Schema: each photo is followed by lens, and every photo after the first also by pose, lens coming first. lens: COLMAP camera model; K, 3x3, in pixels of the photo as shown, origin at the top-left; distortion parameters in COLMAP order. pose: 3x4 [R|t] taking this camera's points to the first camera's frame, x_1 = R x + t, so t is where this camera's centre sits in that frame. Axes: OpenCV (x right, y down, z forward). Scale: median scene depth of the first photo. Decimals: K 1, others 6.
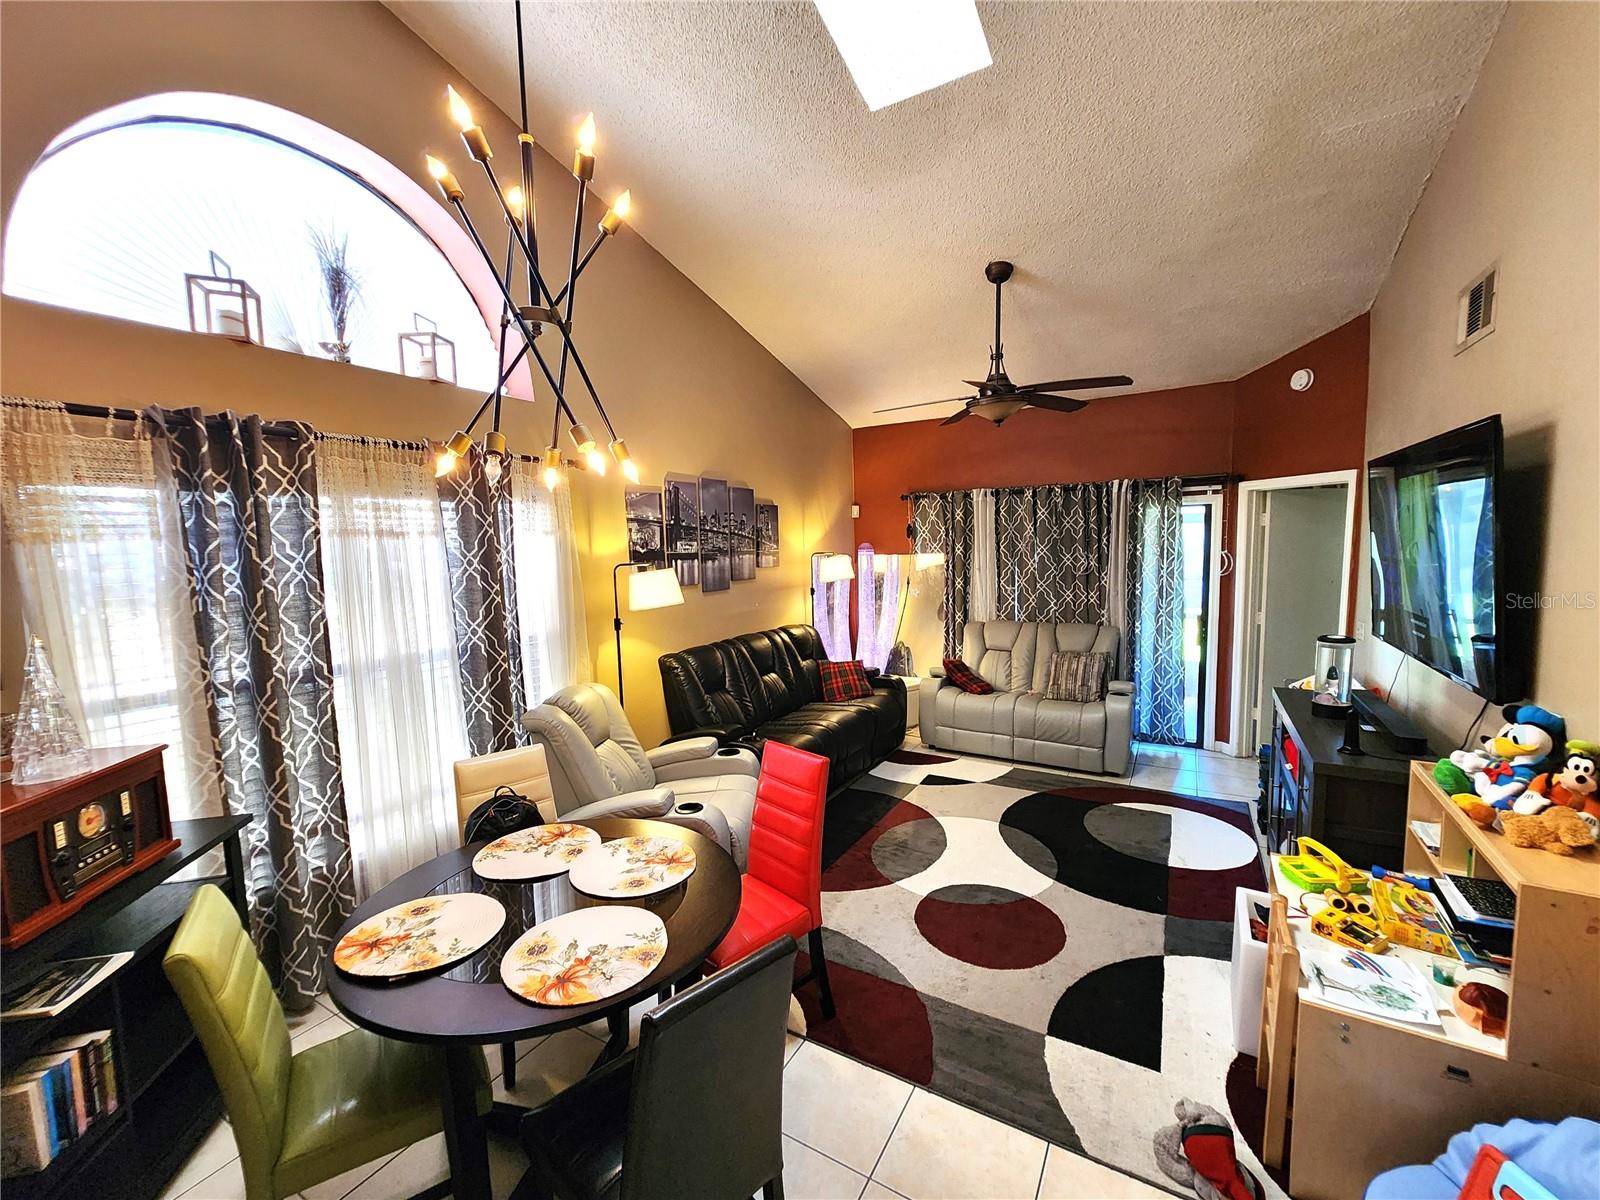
lens RADIAL K [[646.7, 0, 800.0], [0, 646.7, 600.0], [0, 0, 1]] dist [0.001936, 0.000056]
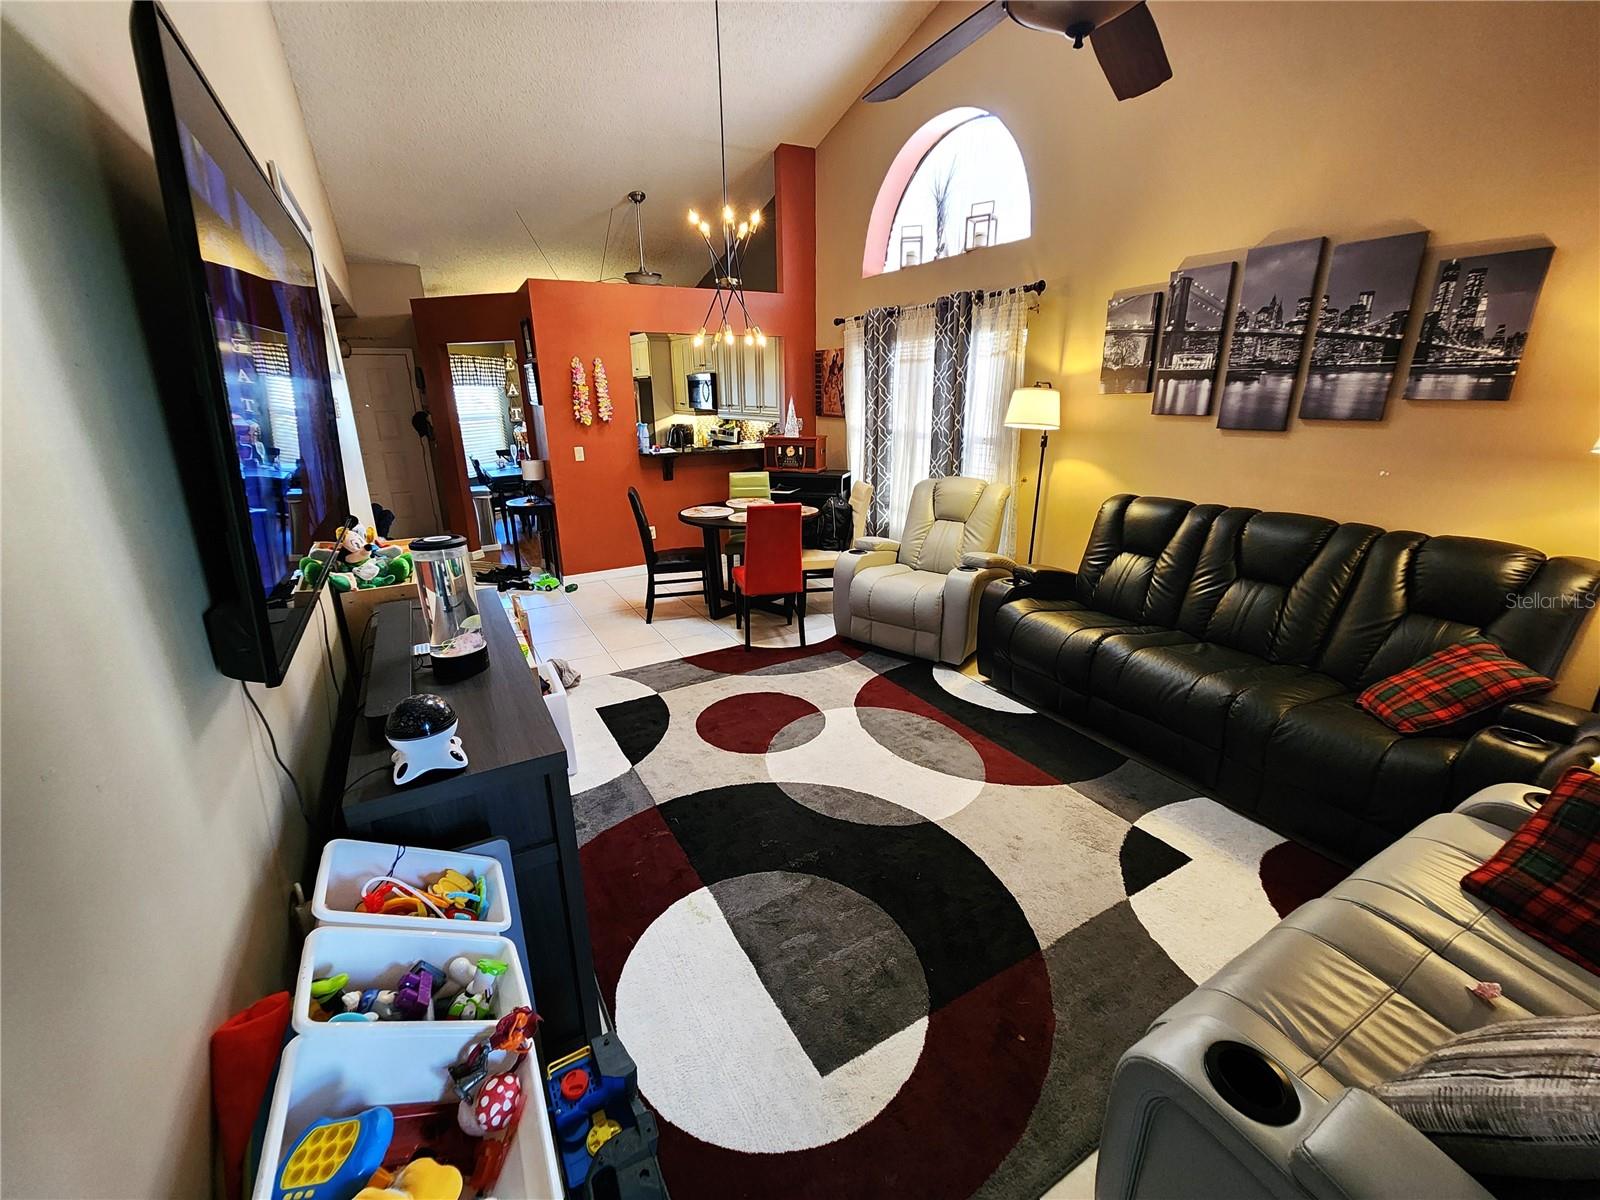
lens RADIAL K [[646.7, 0, 800.0], [0, 646.7, 600.0], [0, 0, 1]] dist [0.001936, 0.000056]
pose [[-0.491192, 0.298893, -0.818164, 0.751175], [-0.052310, 0.927467, 0.370229, -0.080839], [0.869479, 0.224652, -0.439929, 1.010106]]
